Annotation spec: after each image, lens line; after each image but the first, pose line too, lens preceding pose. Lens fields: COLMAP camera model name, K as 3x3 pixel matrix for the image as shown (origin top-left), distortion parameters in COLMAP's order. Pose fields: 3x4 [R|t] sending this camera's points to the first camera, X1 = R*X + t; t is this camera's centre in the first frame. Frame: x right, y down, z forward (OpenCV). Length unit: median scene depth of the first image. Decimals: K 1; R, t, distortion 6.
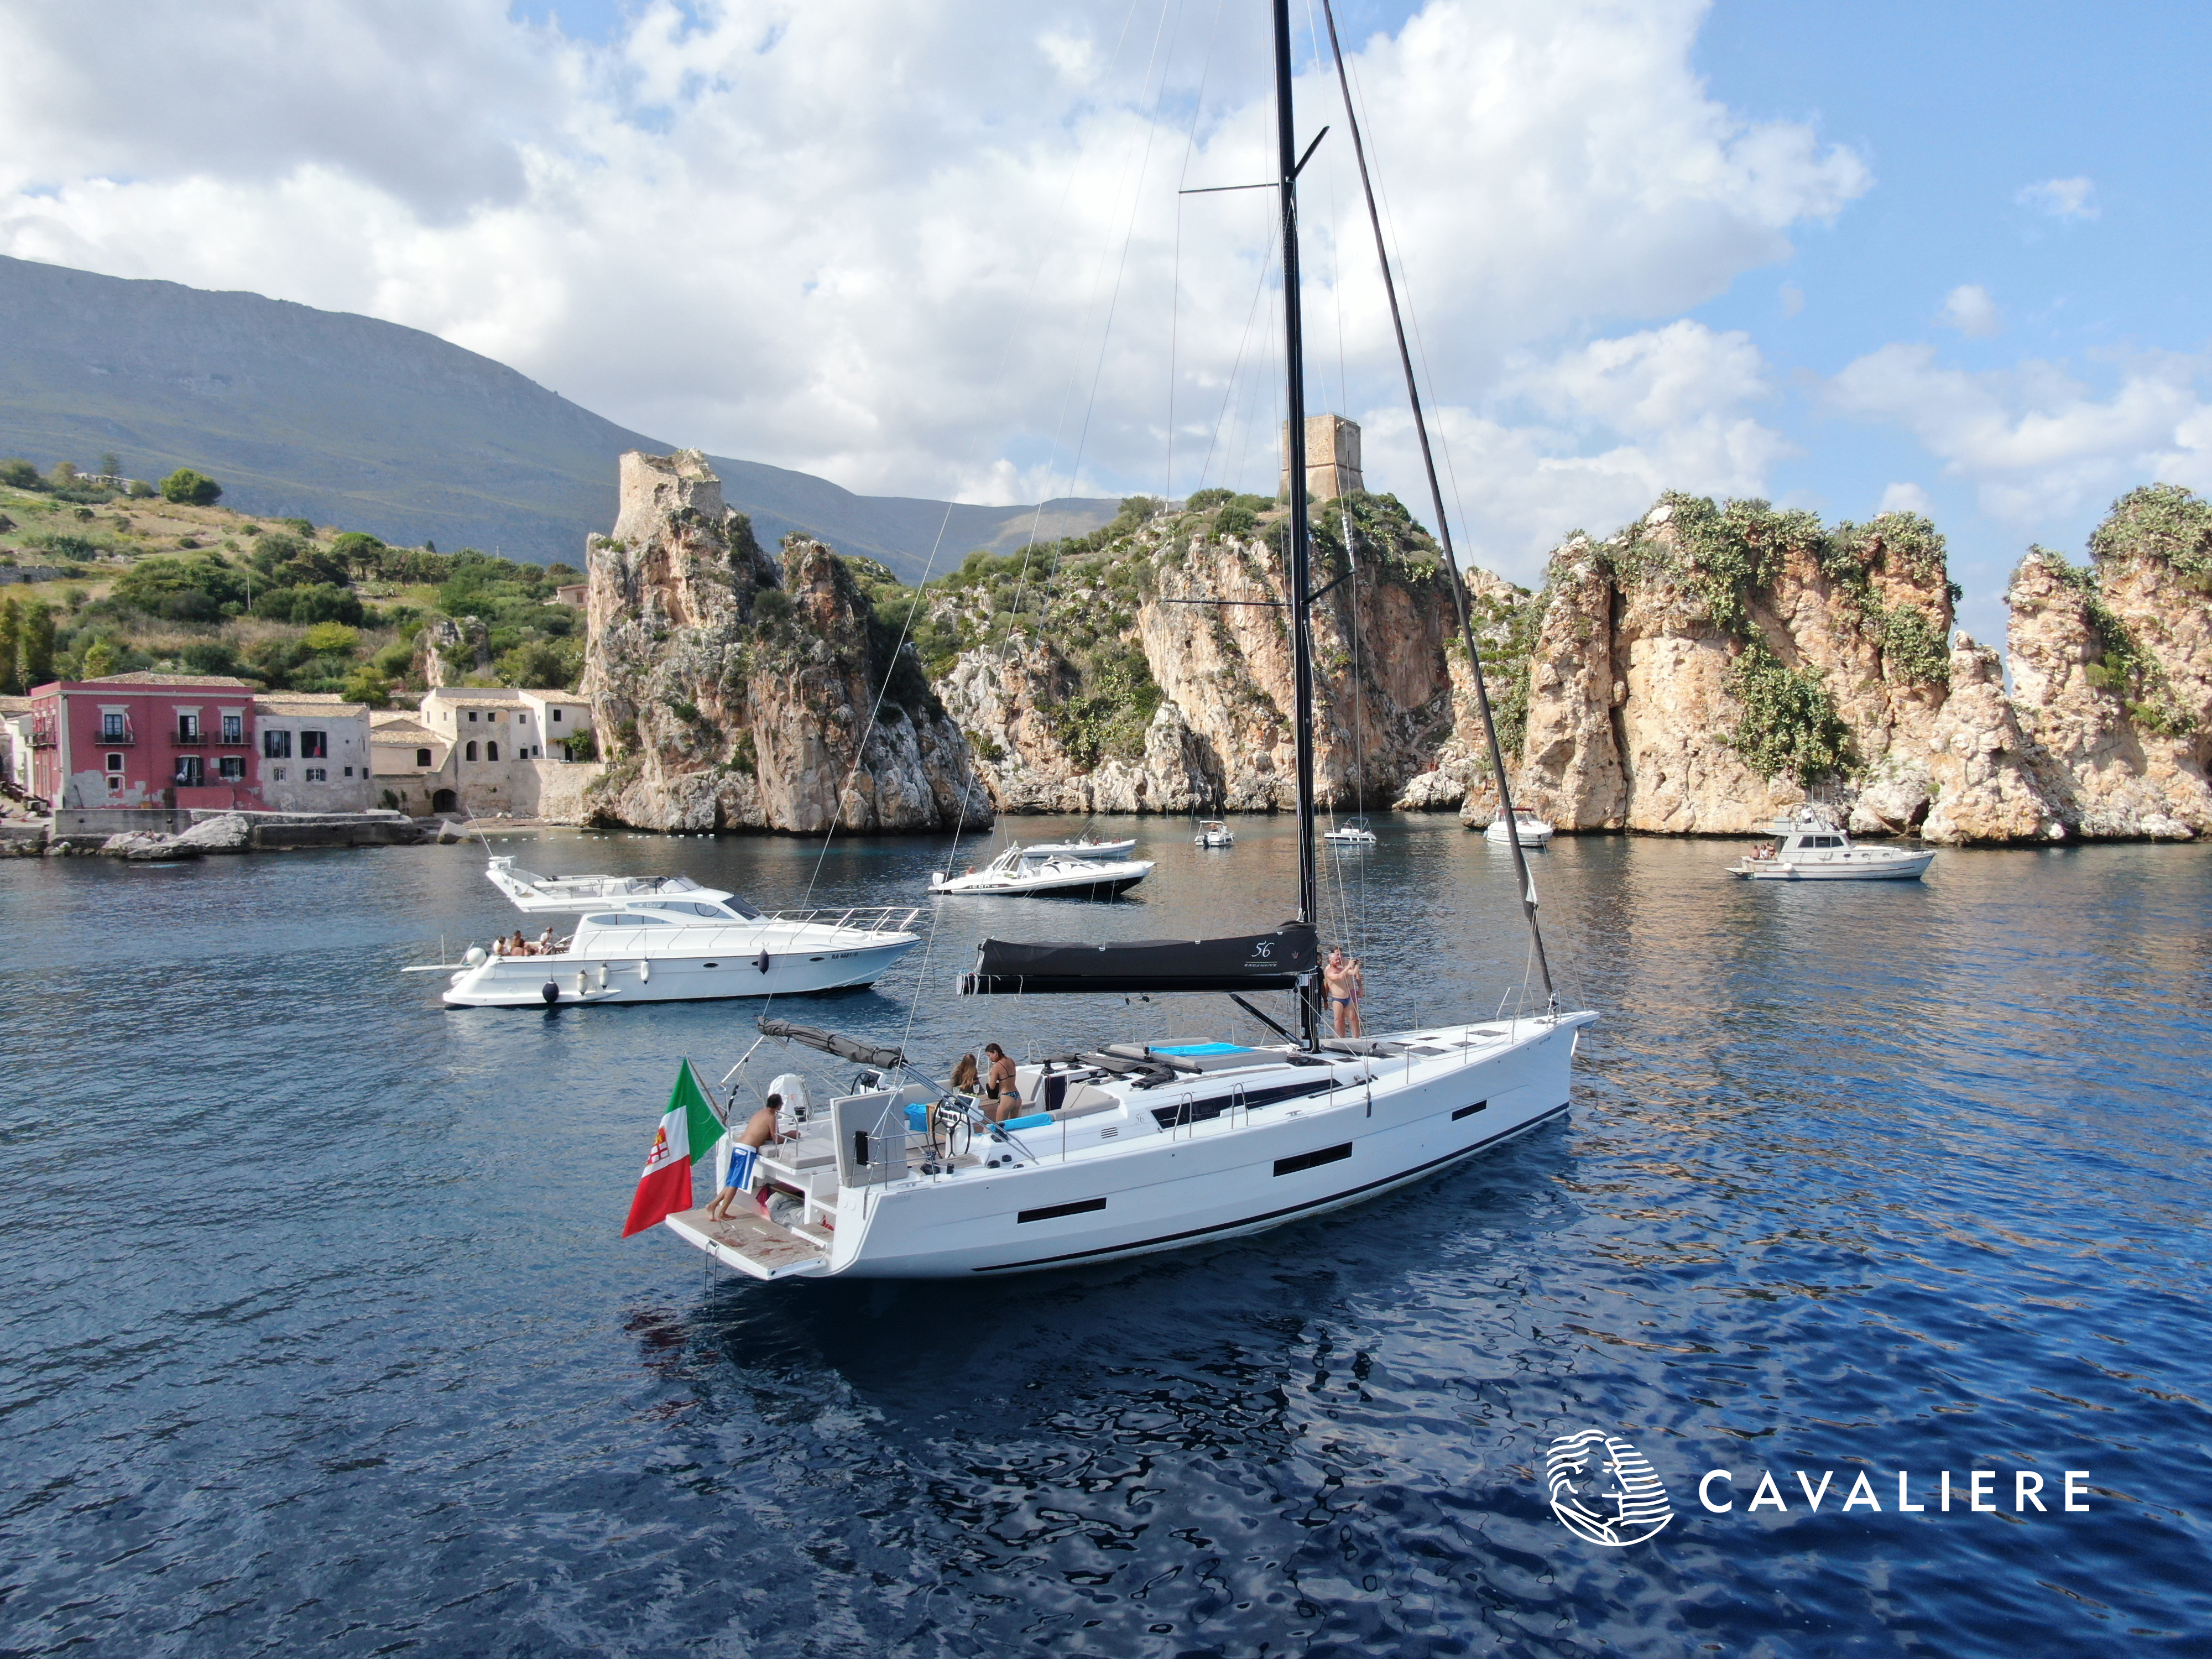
lens RADIAL K [[1597.8, 0, 1116.2], [0, 1597.8, 836.9], [0, 0, 1]] dist [-0.018367, 0.002649]
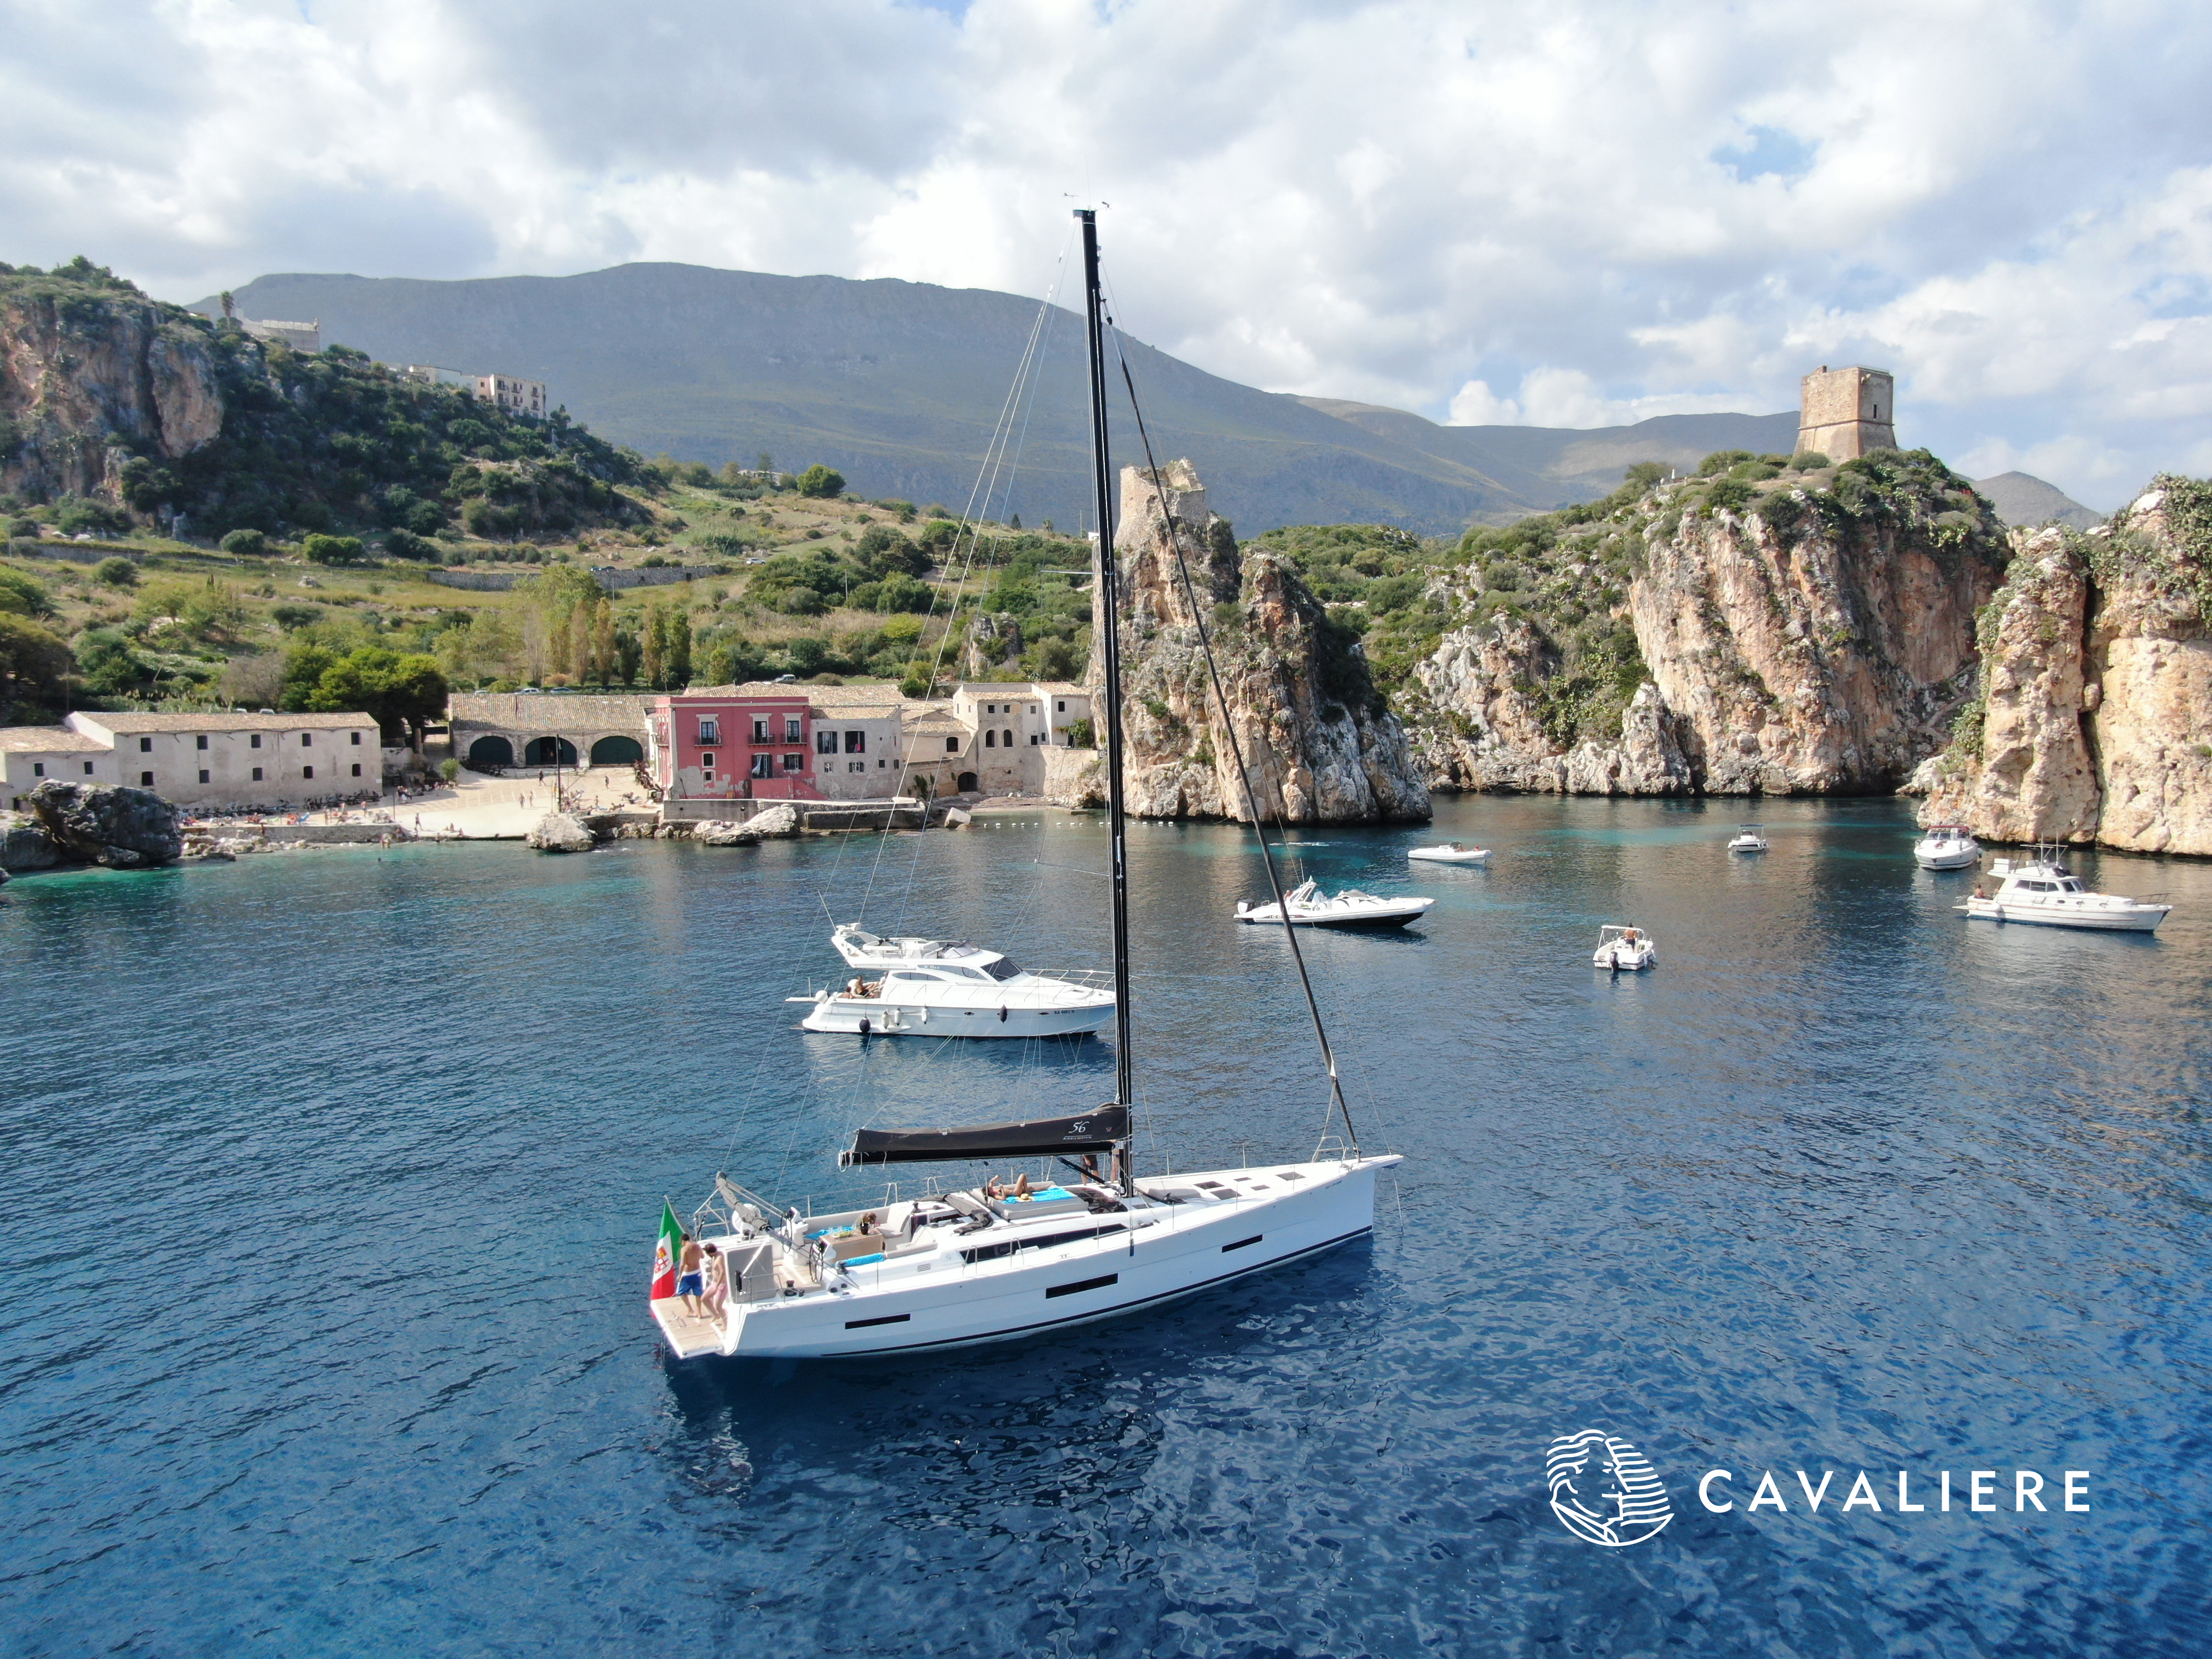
lens RADIAL K [[1597.8, 0, 1116.2], [0, 1597.8, 836.9], [0, 0, 1]] dist [-0.018367, 0.002649]
pose [[0.934633, 0.027336, -0.354563, 0.091823], [-0.012223, 0.998921, 0.044794, -0.034552], [0.355405, -0.037533, 0.933959, -0.053726]]
